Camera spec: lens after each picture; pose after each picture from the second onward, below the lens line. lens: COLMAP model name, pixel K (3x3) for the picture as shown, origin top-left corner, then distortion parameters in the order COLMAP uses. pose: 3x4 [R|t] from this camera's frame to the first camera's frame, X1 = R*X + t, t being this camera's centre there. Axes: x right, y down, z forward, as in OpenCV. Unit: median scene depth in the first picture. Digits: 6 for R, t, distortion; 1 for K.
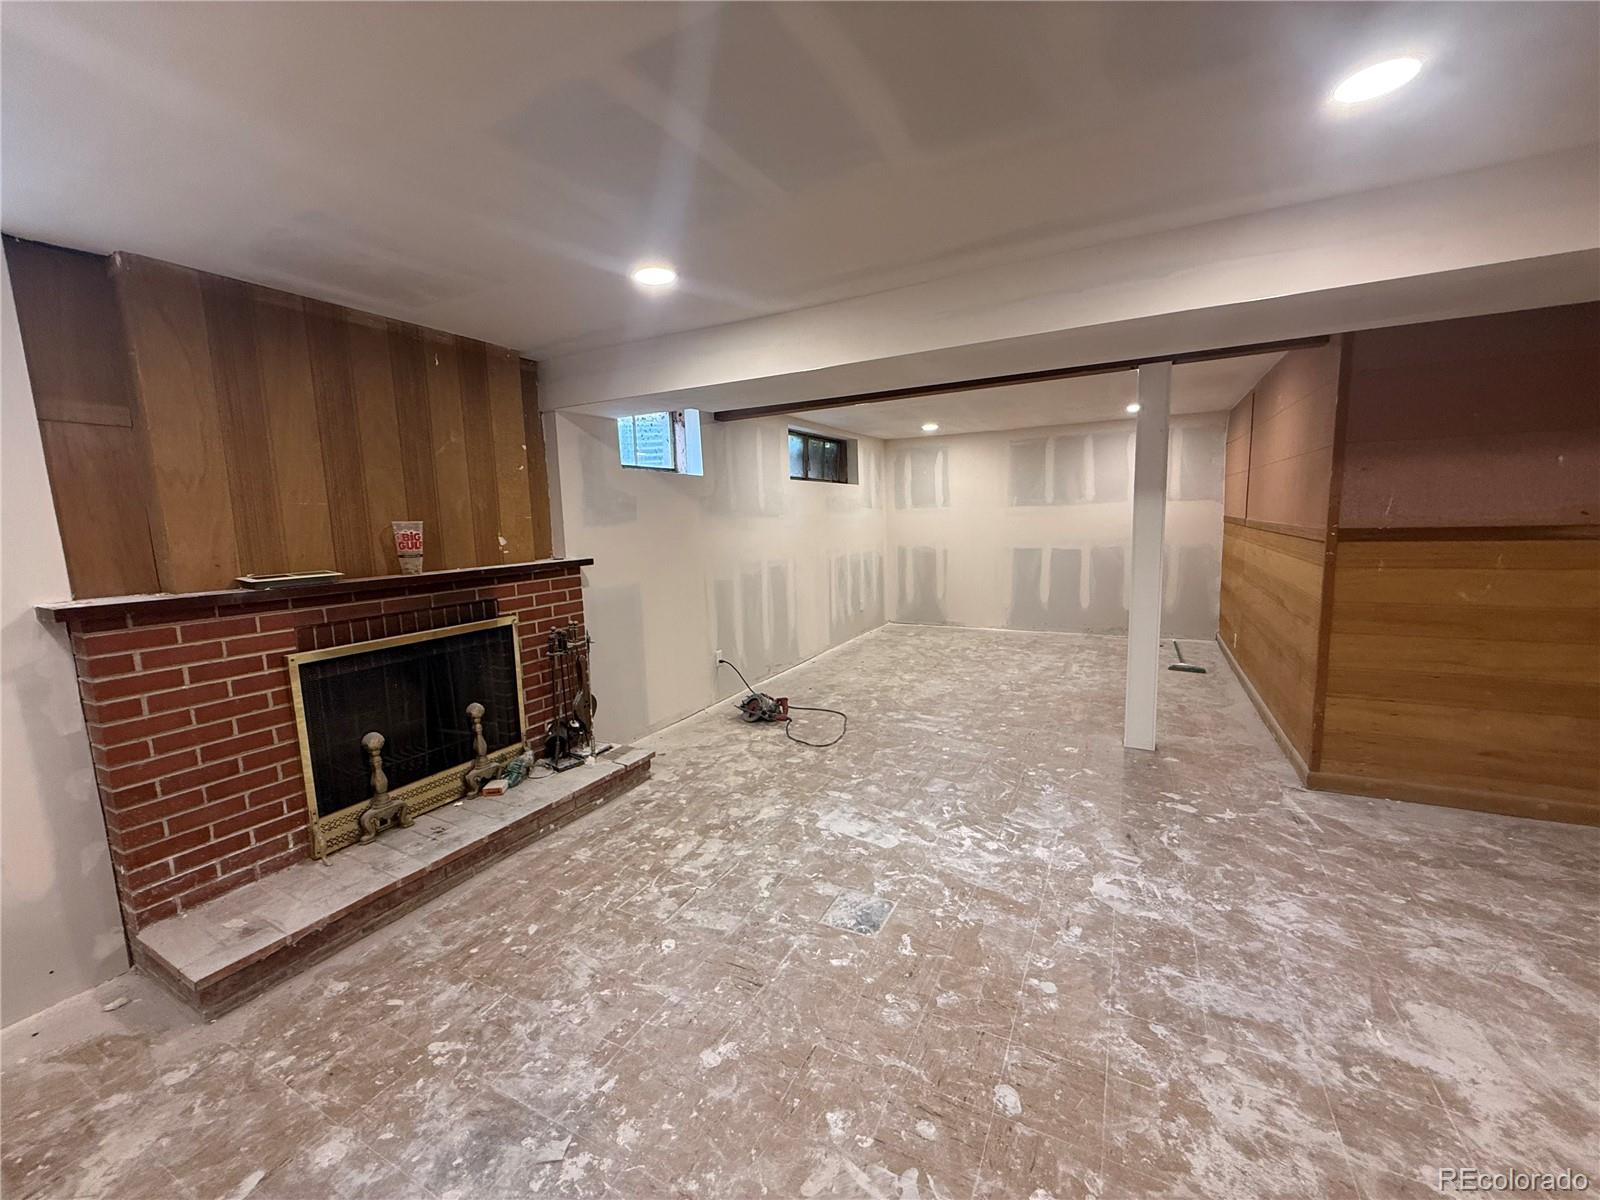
lens RADIAL K [[636.8, 0, 800.4], [0, 636.8, 601.4], [0, 0, 1]] dist [0.000819, -0.000158]
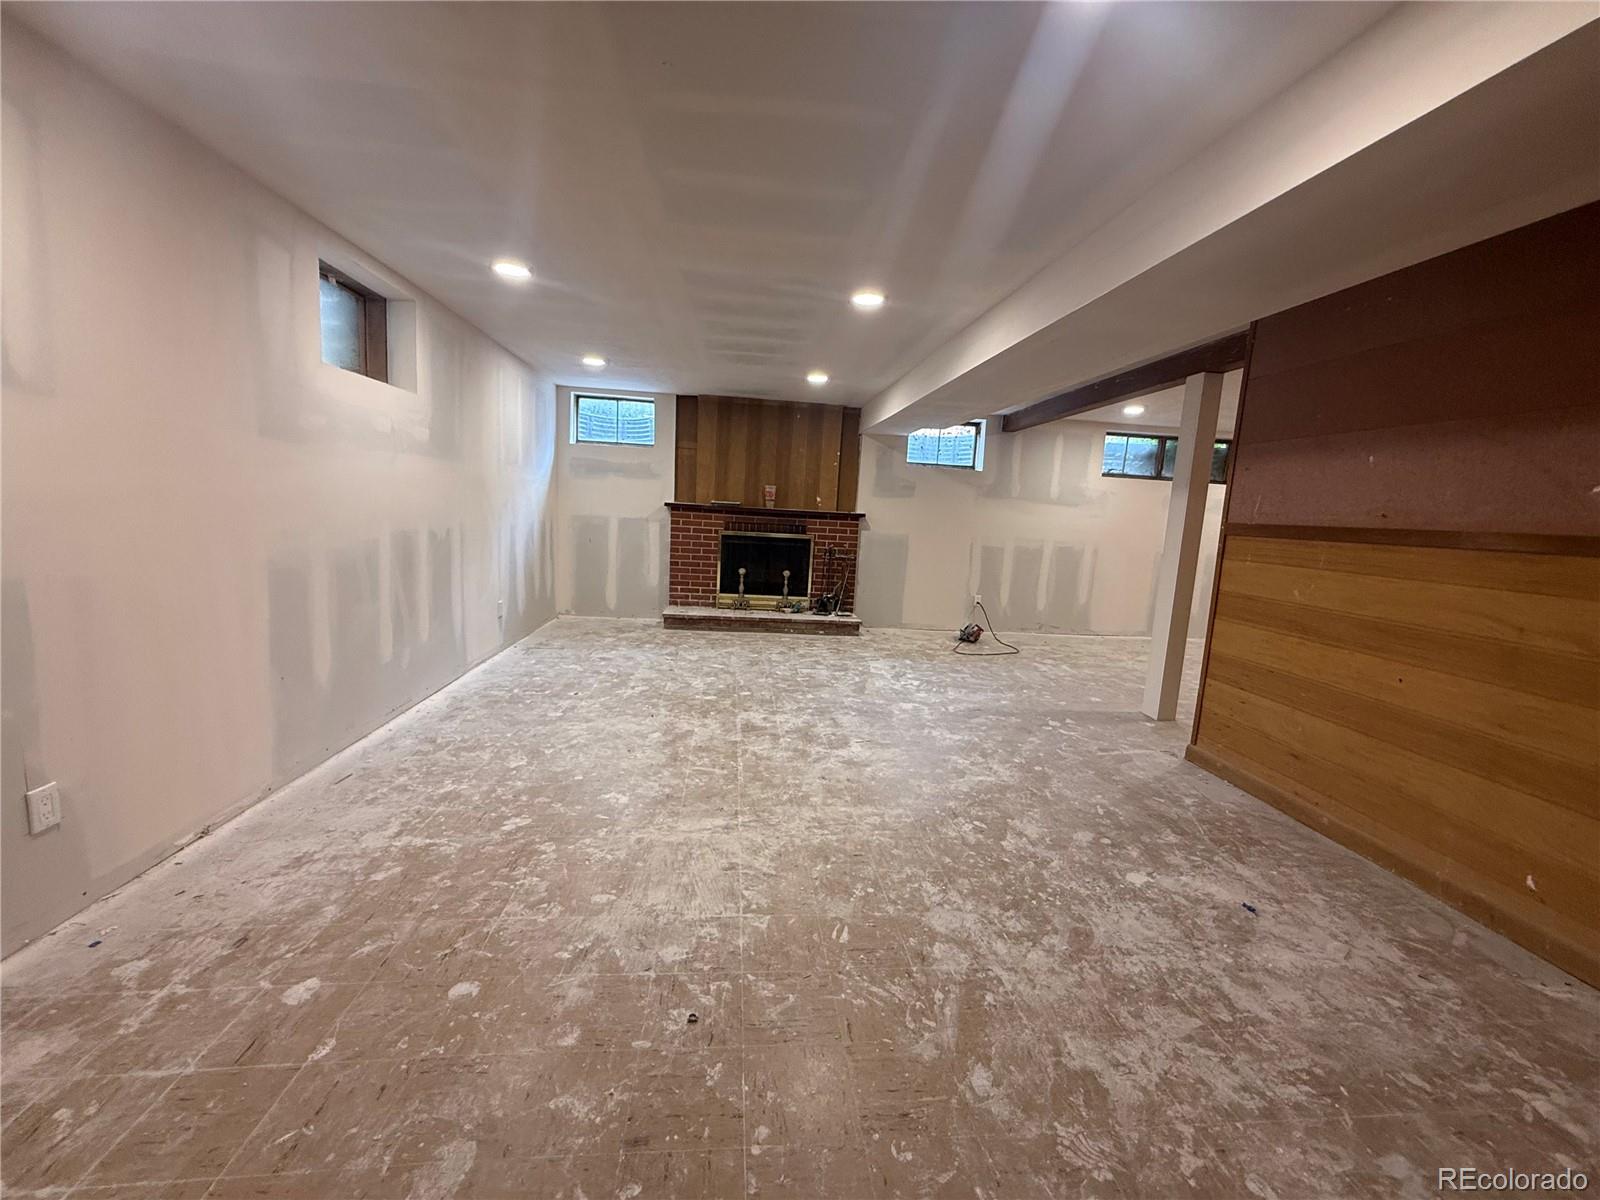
lens RADIAL K [[636.8, 0, 796.3], [0, 636.8, 598.8], [0, 0, 1]] dist [0.000819, -0.000158]
pose [[0.546693, 0.179156, -0.817942, 1.523832], [-0.181700, 0.978949, 0.092978, 0.051809], [0.817381, 0.097789, 0.567737, -0.241699]]
